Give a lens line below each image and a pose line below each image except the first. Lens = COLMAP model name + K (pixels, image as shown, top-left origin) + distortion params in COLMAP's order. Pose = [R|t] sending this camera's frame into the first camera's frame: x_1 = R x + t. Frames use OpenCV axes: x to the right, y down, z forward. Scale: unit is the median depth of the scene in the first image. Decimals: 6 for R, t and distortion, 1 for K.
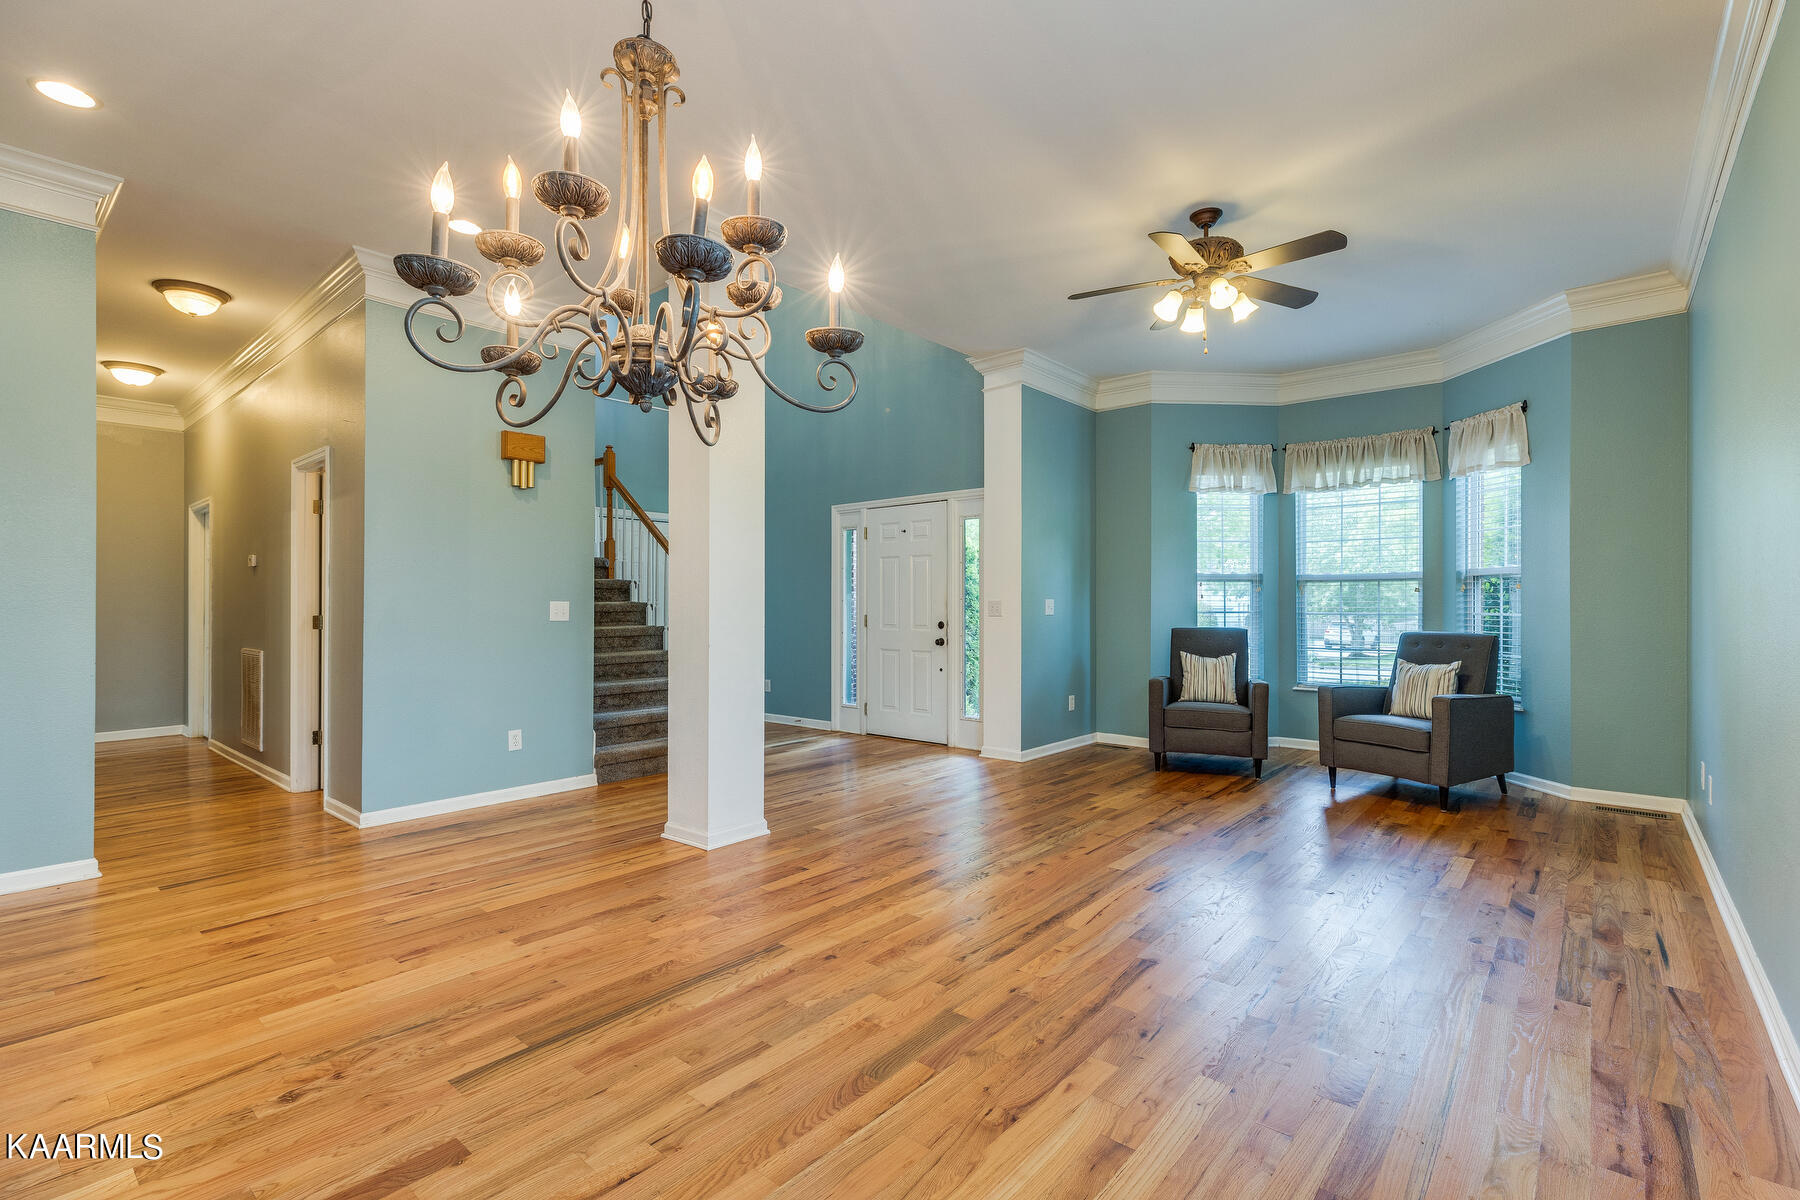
lens RADIAL K [[809.7, 0, 900.0], [0, 809.7, 600.0], [0, 0, 1]] dist [-0.002382, -0.000003]
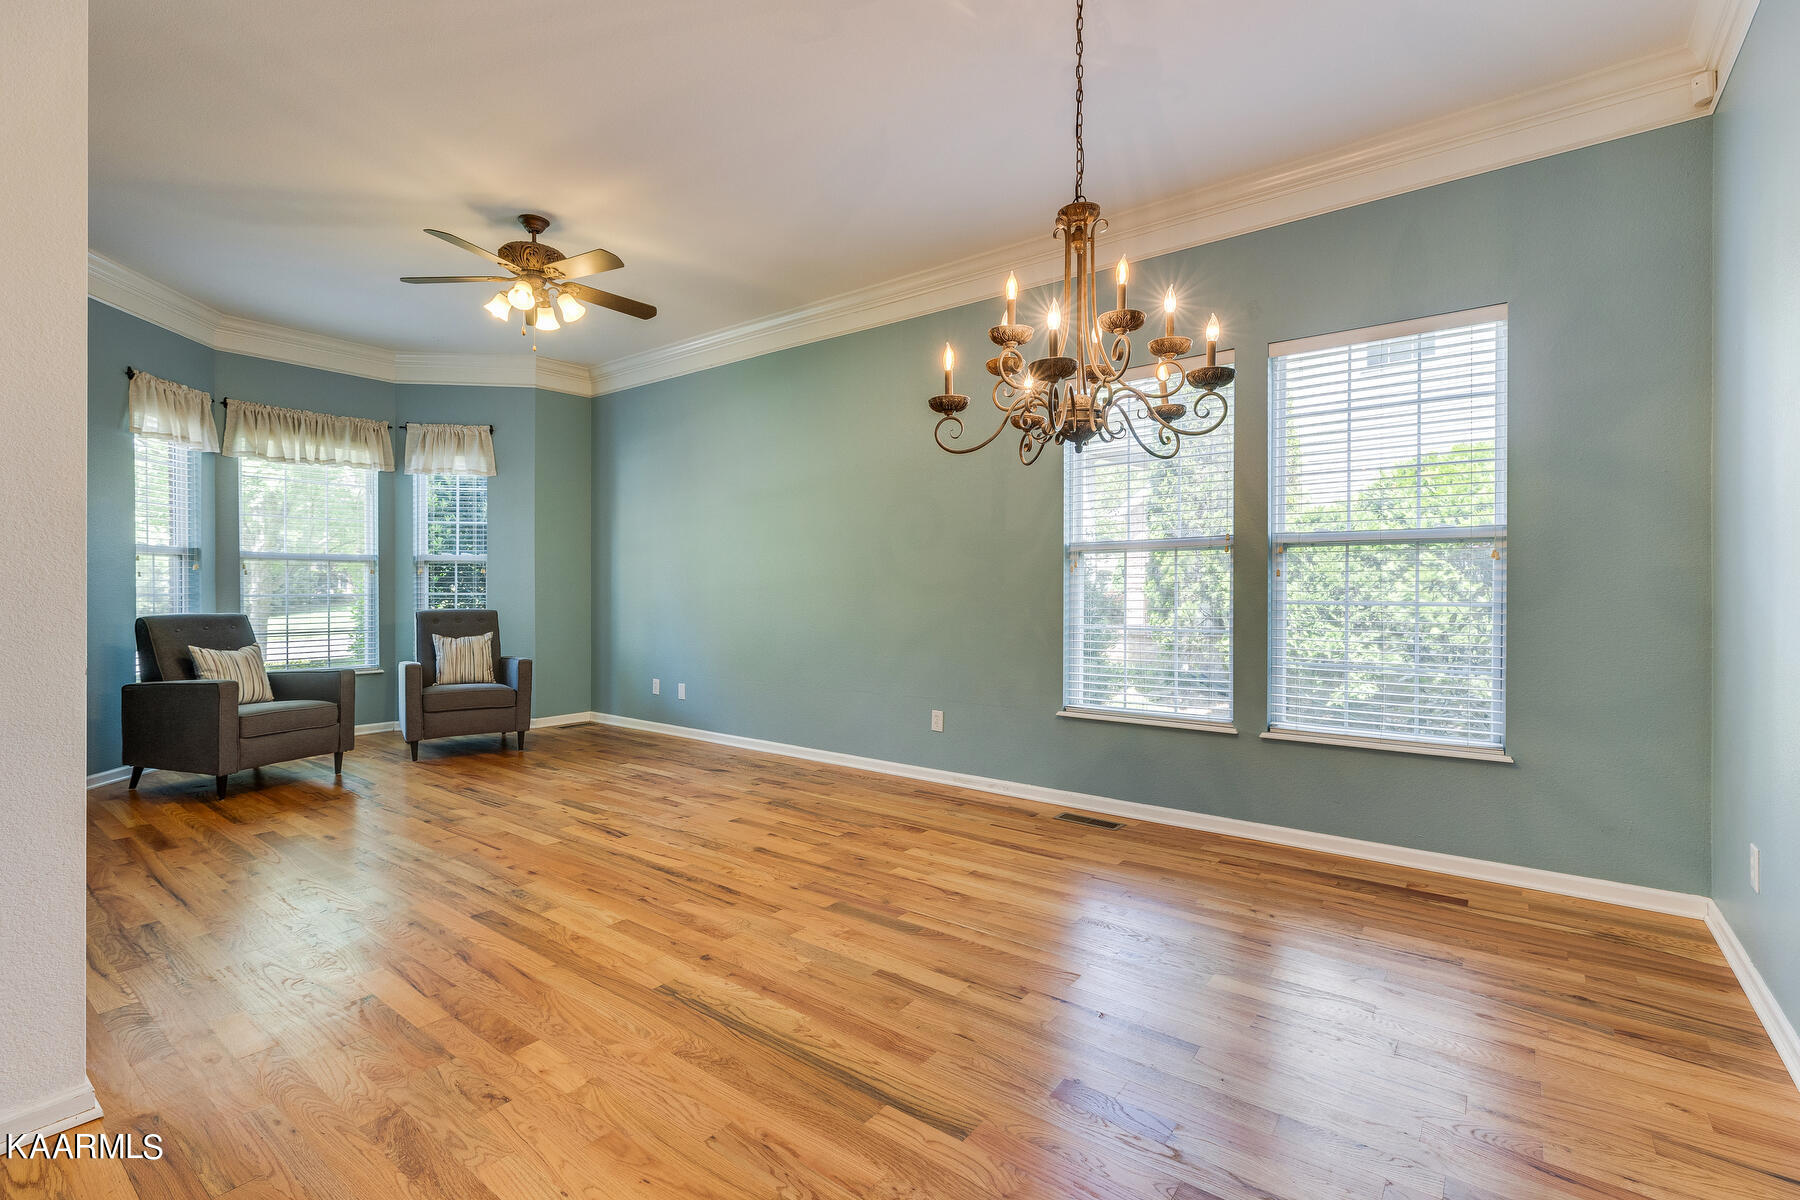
lens RADIAL K [[809.7, 0, 900.0], [0, 809.7, 600.0], [0, 0, 1]] dist [-0.002382, -0.000003]
pose [[-0.053237, -0.016171, 0.998451, -0.897840], [-0.009279, 0.999834, 0.015699, 0.003254], [-0.998539, -0.008429, -0.053378, 0.712513]]
